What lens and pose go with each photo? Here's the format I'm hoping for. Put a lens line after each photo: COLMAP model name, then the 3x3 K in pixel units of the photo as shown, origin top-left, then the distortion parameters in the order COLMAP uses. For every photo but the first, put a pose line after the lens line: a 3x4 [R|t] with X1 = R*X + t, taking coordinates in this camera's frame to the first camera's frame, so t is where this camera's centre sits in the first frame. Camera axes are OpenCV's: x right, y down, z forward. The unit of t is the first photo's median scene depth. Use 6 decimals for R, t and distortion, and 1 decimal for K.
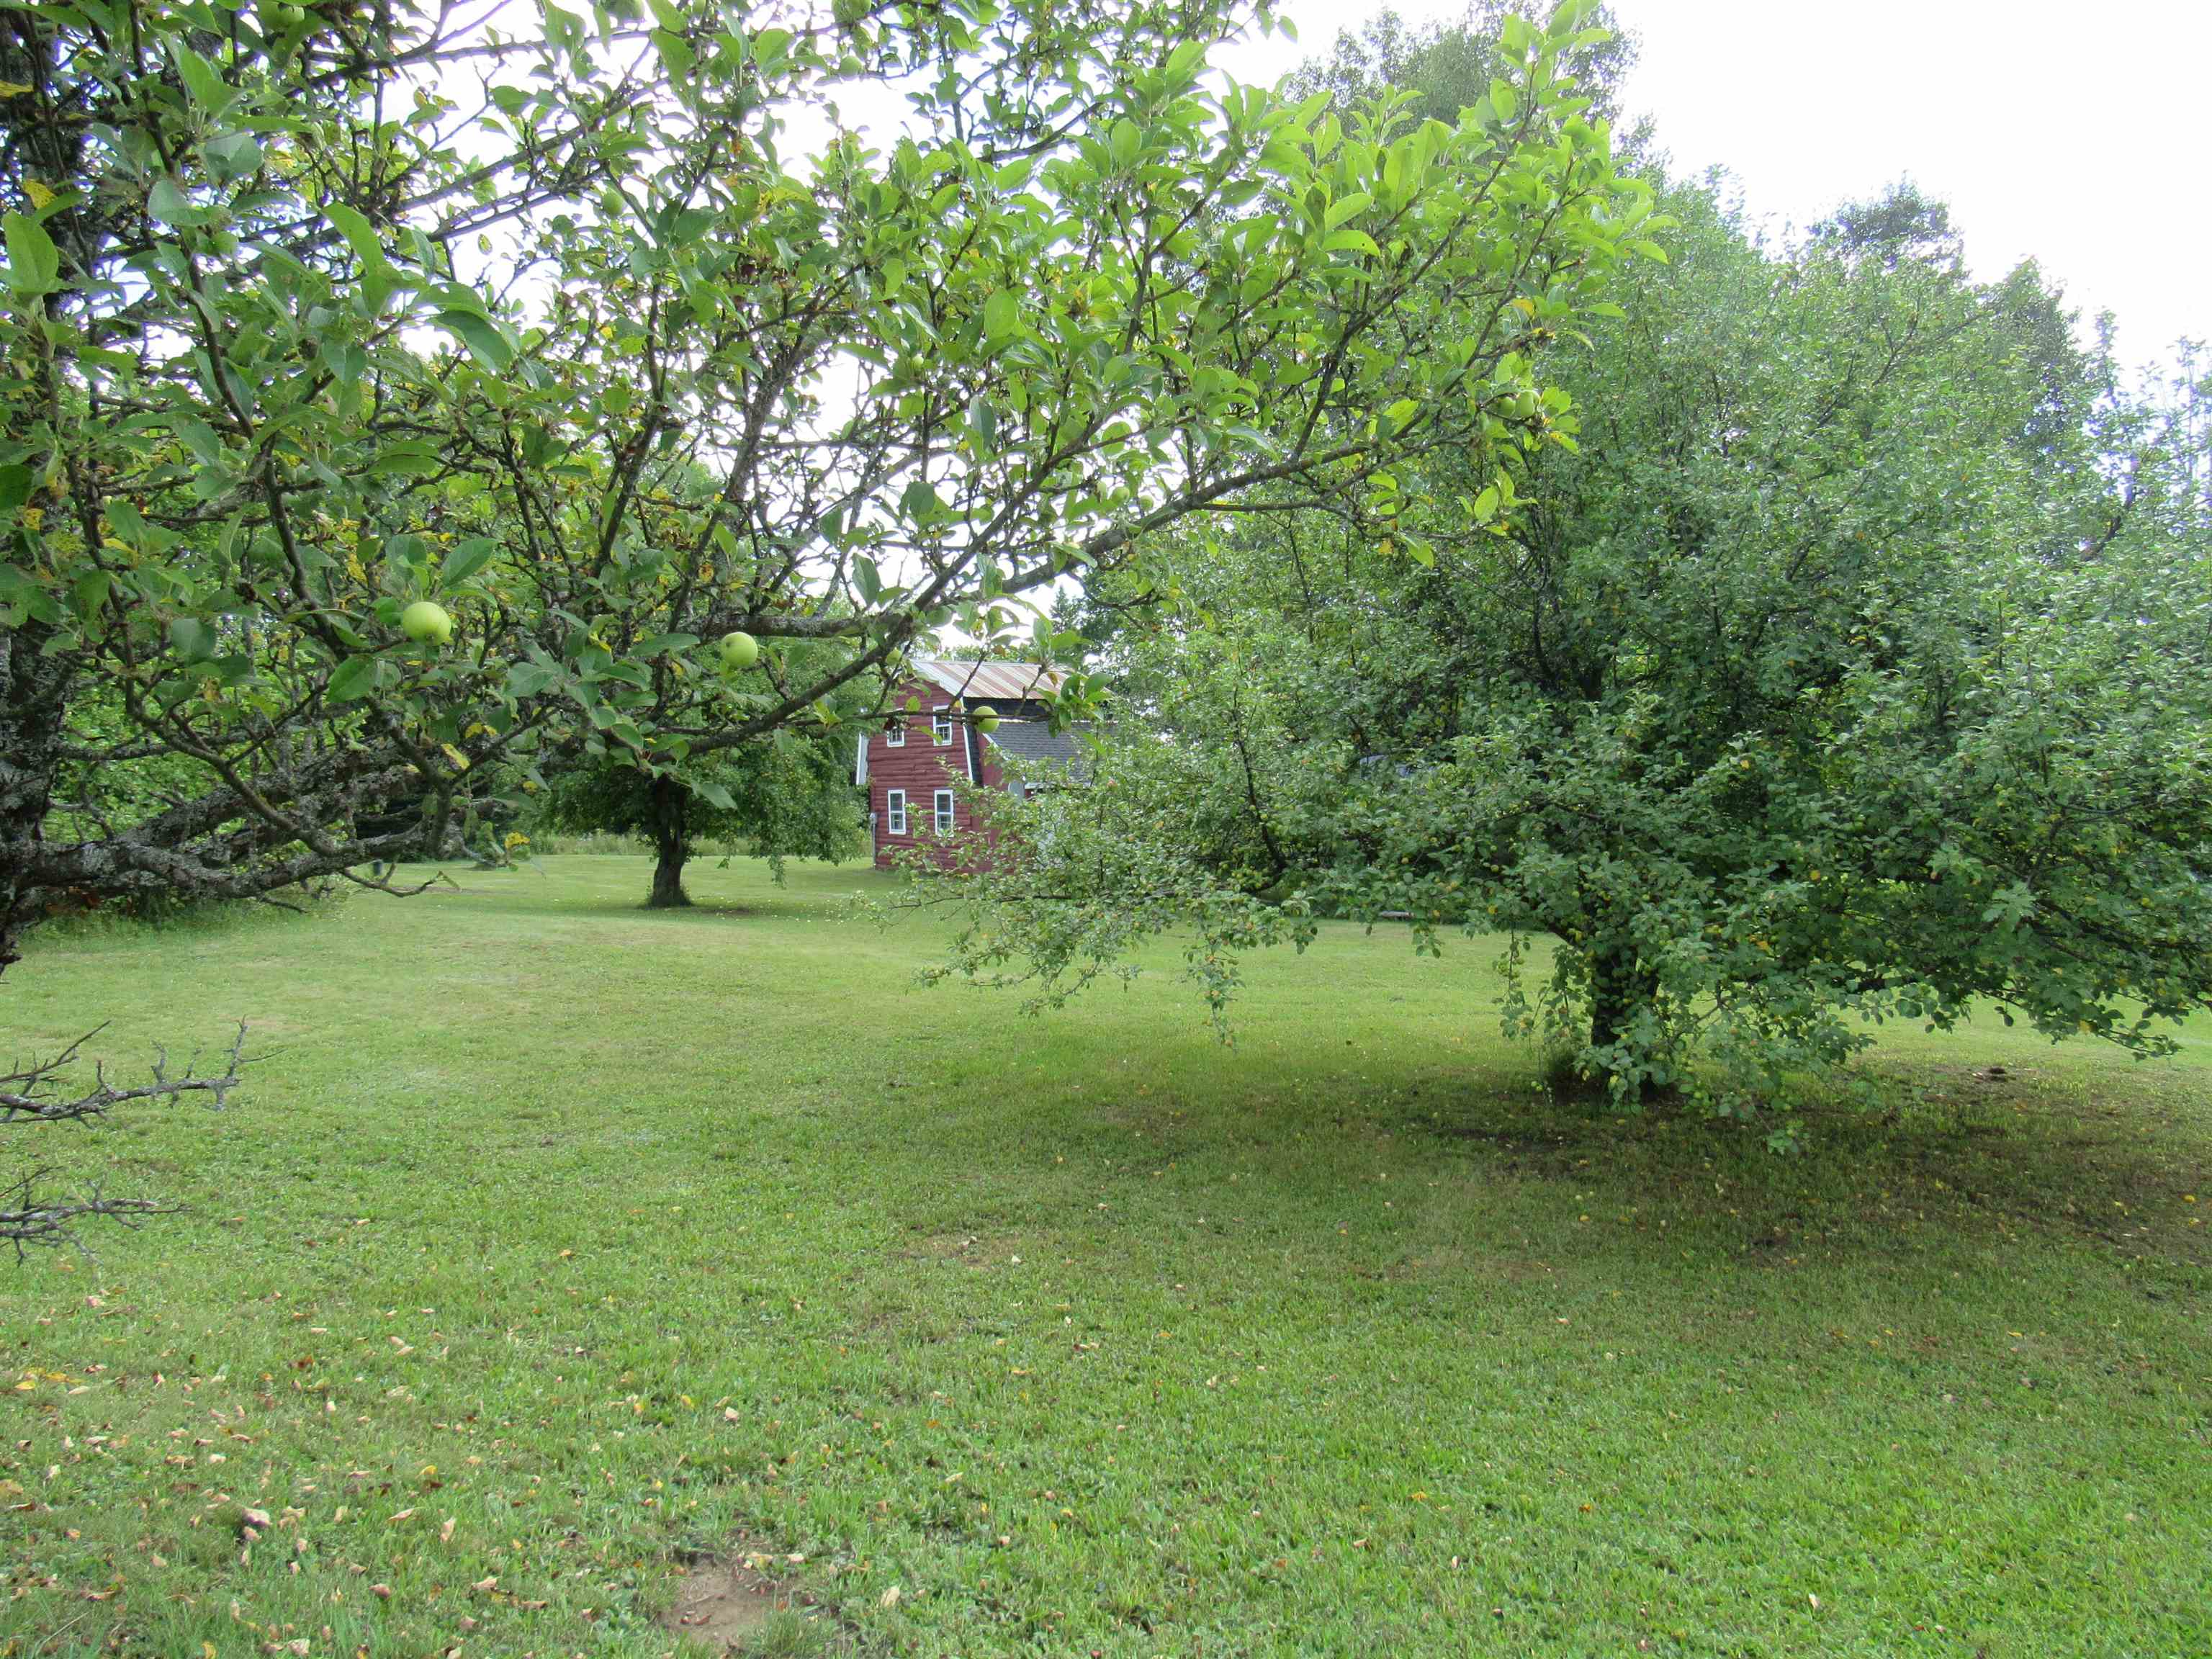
lens RADIAL K [[1575.6, 0, 1098.7], [0, 1575.6, 829.7], [0, 0, 1]] dist [-0.038061, 0.016922]
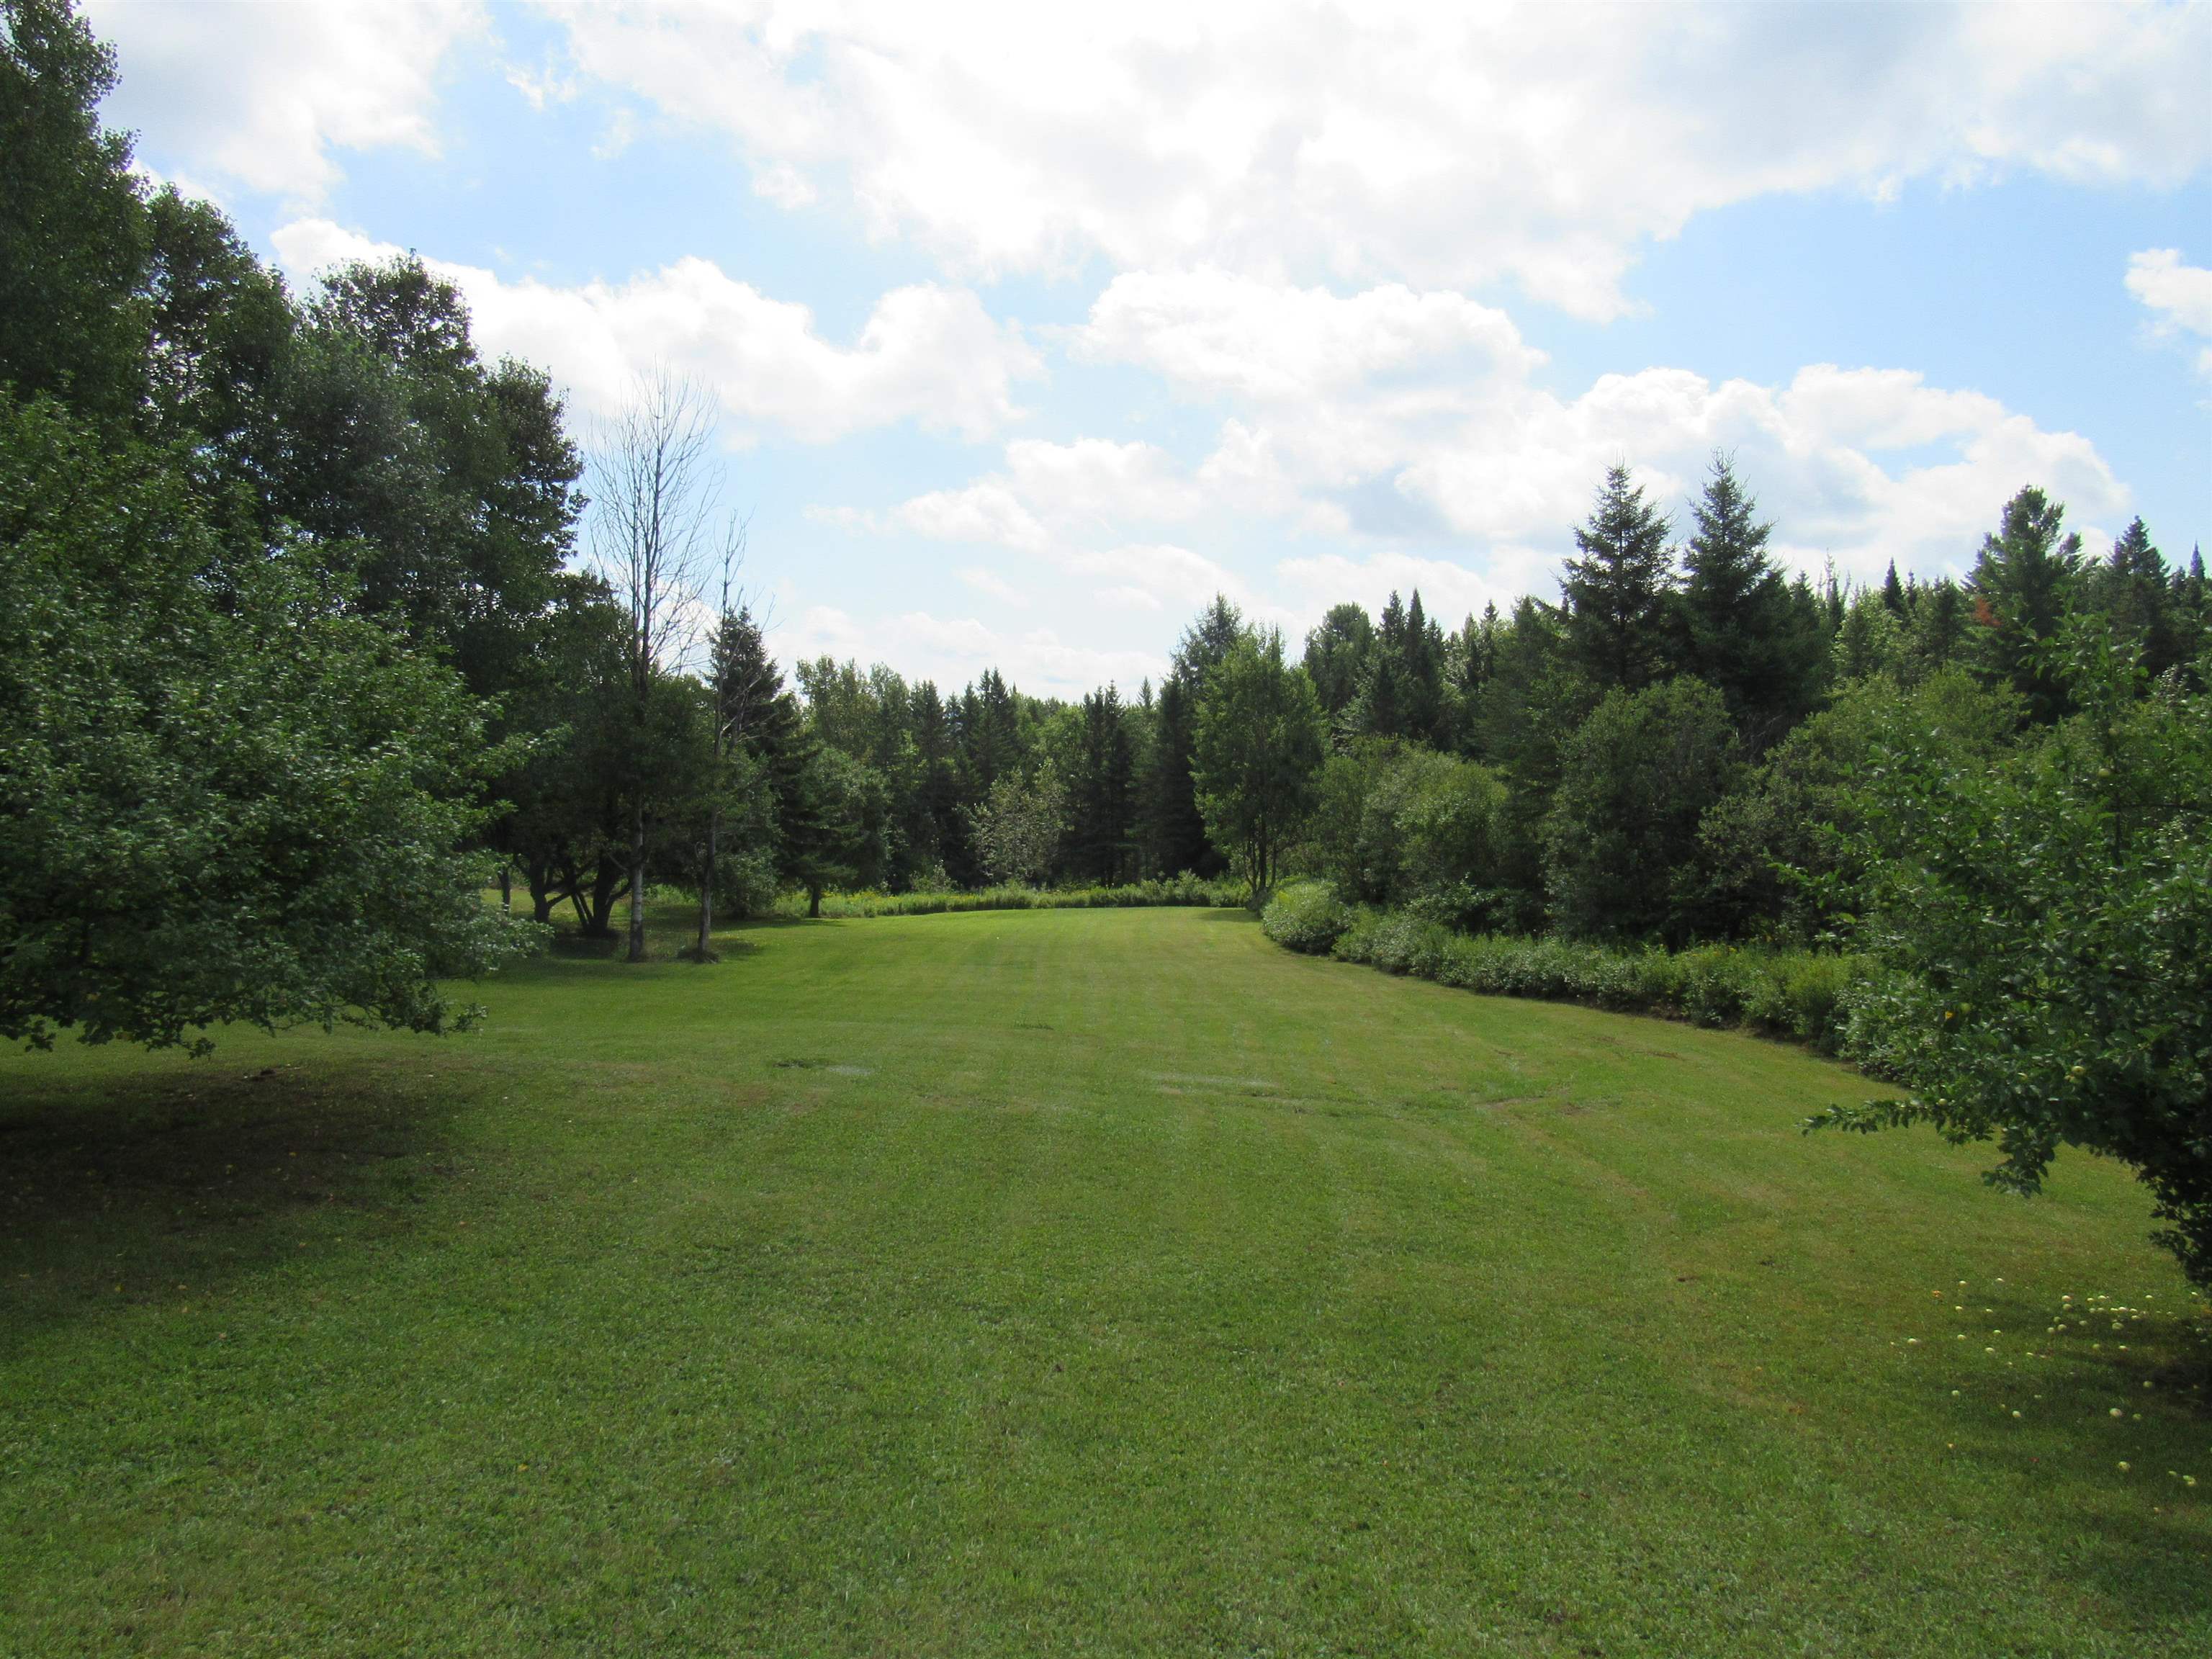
lens RADIAL K [[1575.6, 0, 1110.2], [0, 1575.6, 833.4], [0, 0, 1]] dist [-0.038061, 0.016922]
pose [[0.674370, -0.009393, 0.738334, 0.139318], [0.013379, 0.999910, 0.000501, -0.024211], [-0.738272, 0.009540, 0.674435, -0.334955]]
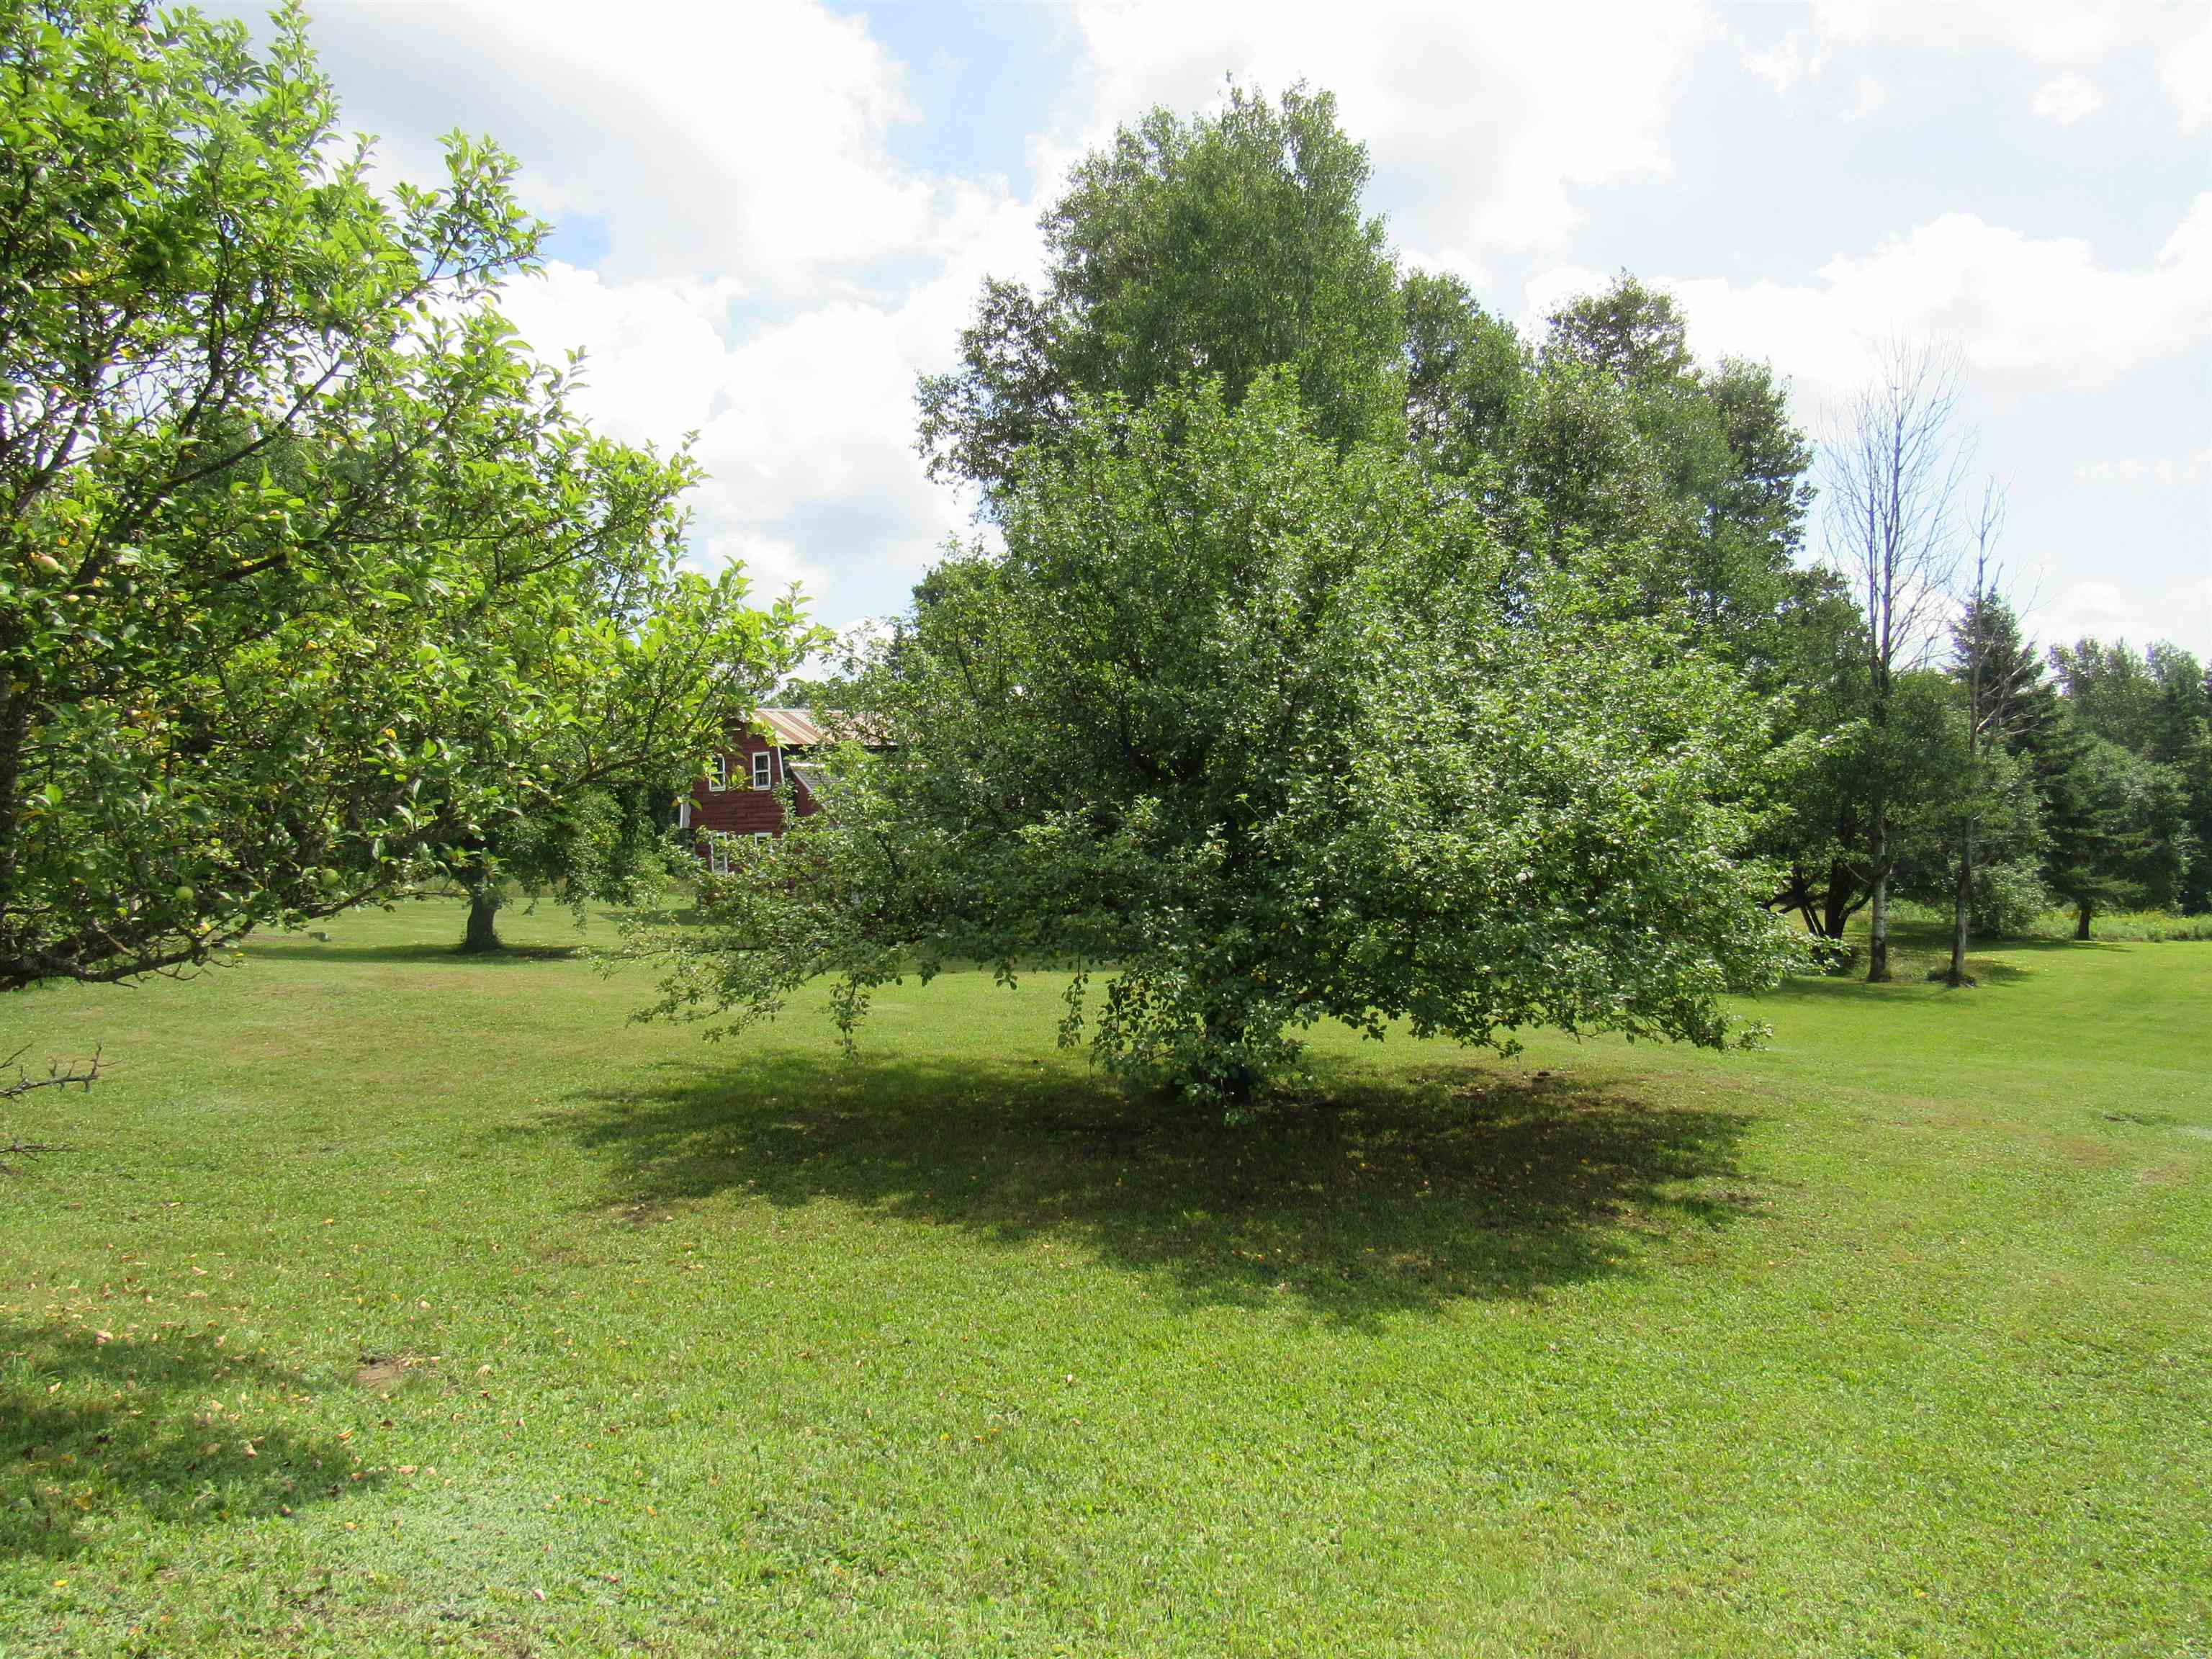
lens RADIAL K [[1575.6, 0, 1095.7], [0, 1575.6, 830.8], [0, 0, 1]] dist [-0.038061, 0.016922]
pose [[0.995955, -0.010525, 0.089237, 0.124787], [0.012171, 0.999765, -0.017923, -0.022333], [-0.089027, 0.018937, 0.995849, -0.253266]]
